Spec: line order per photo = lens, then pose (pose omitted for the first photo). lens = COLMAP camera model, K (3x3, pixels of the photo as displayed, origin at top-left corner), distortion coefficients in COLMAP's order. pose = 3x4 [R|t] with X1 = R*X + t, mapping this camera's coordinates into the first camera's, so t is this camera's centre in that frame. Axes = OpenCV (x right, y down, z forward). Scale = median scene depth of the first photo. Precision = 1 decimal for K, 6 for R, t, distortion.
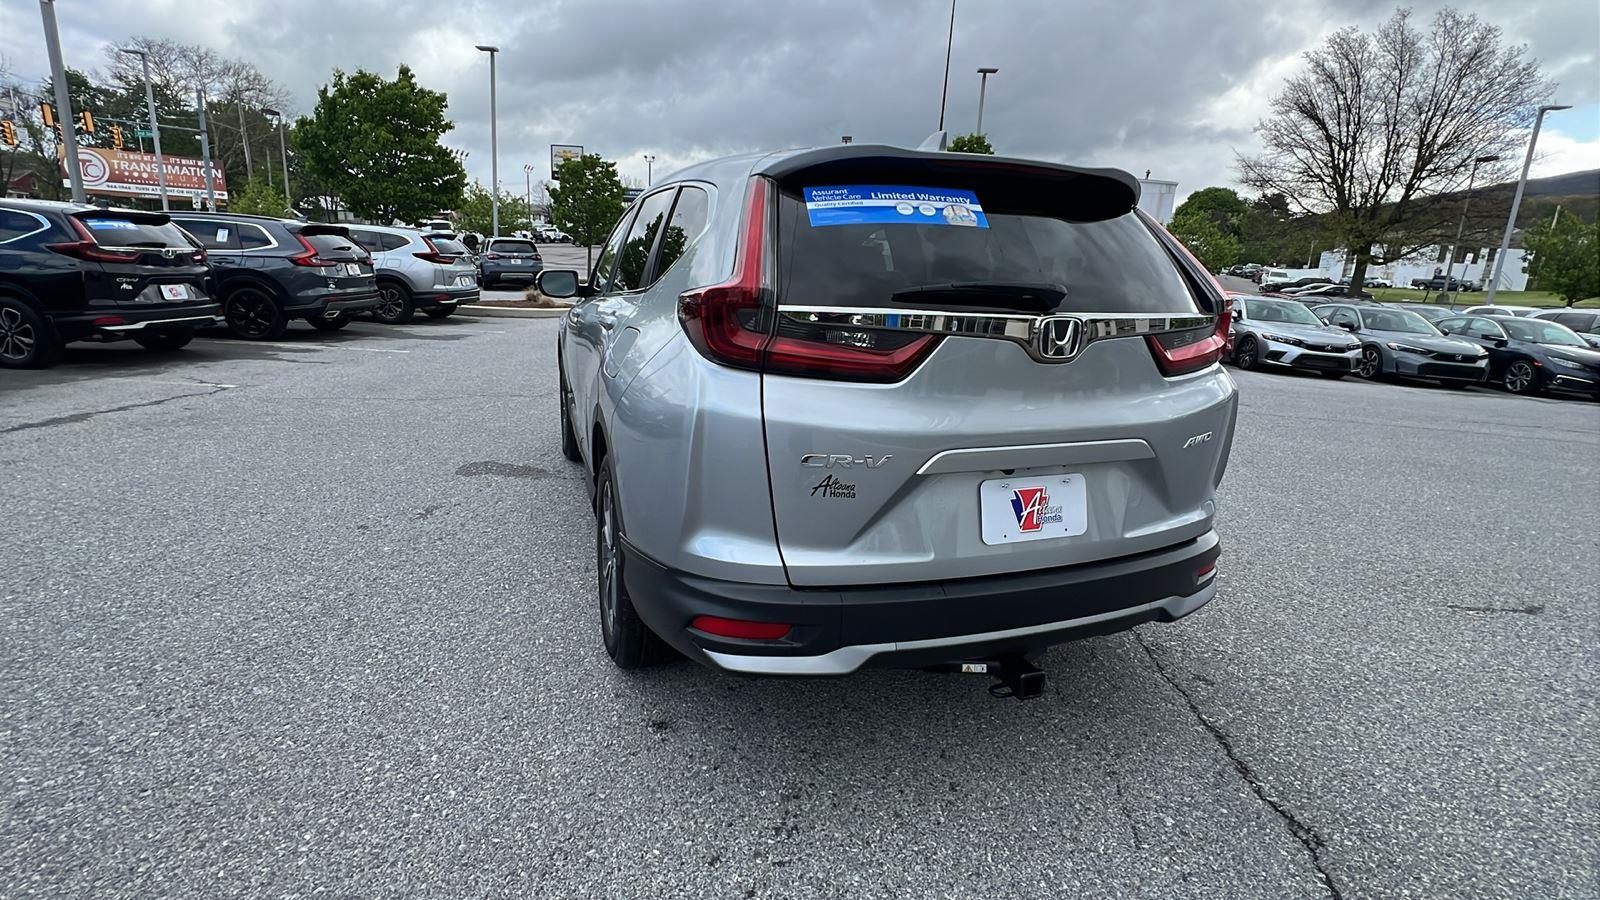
lens RADIAL K [[727.7, 0, 798.2], [0, 727.7, 462.8], [0, 0, 1]] dist [-0.002012, -0.000019]
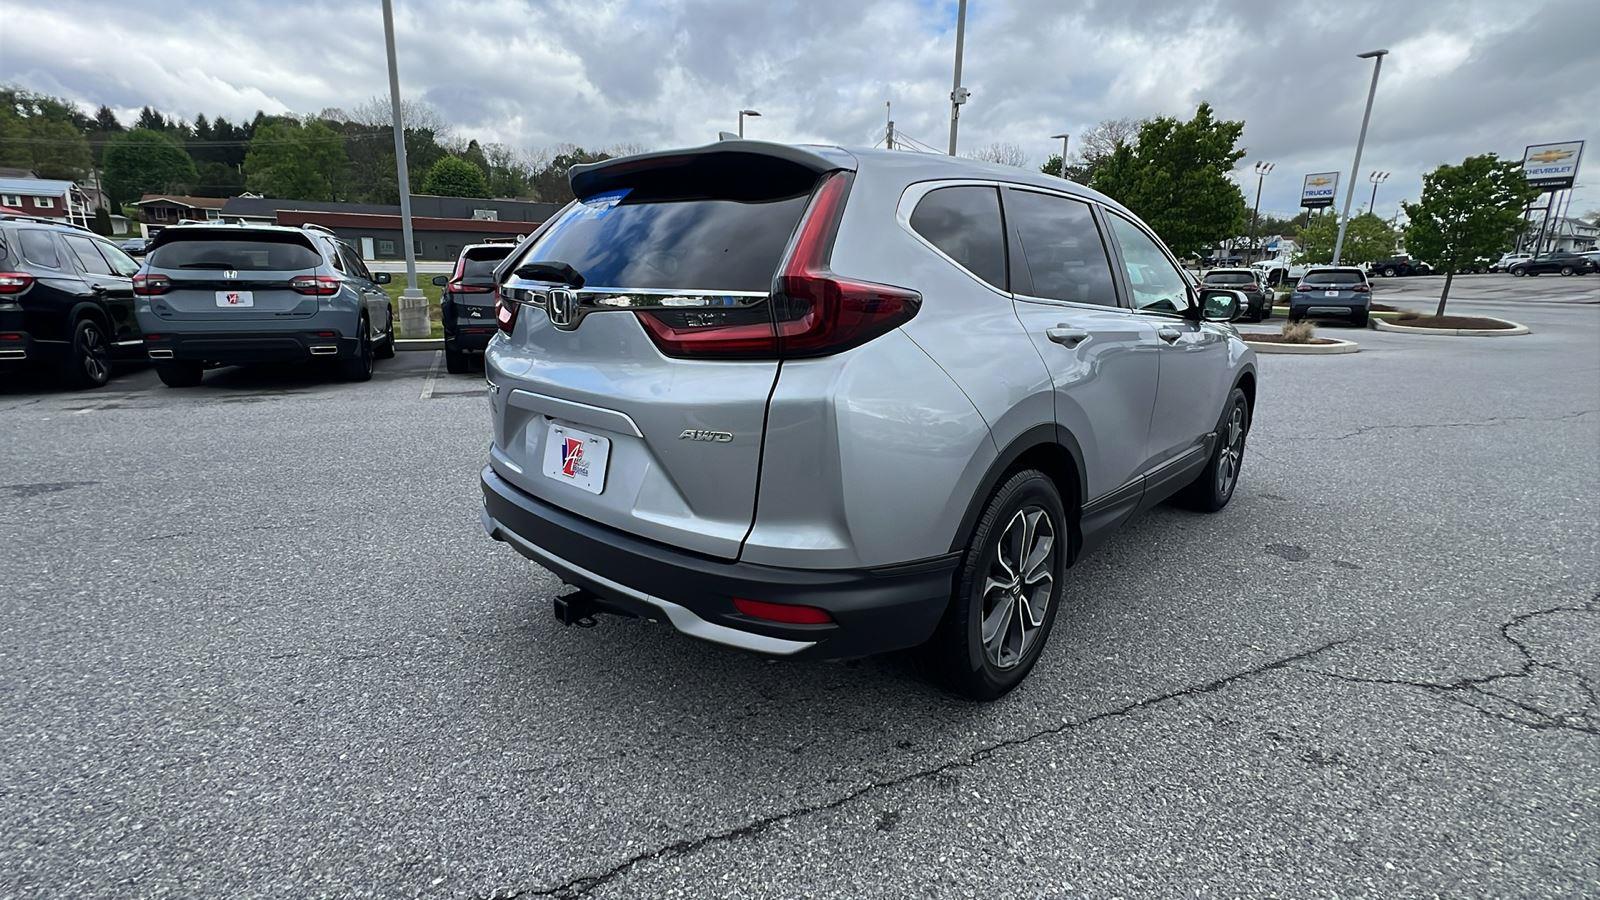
lens RADIAL K [[727.7, 0, 794.3], [0, 727.7, 461.6], [0, 0, 1]] dist [-0.002012, -0.000019]
pose [[0.467752, 0.187704, -0.863699, 1.233992], [-0.230958, 0.969195, 0.085552, -0.092640], [0.853151, 0.159461, 0.496695, 0.600289]]
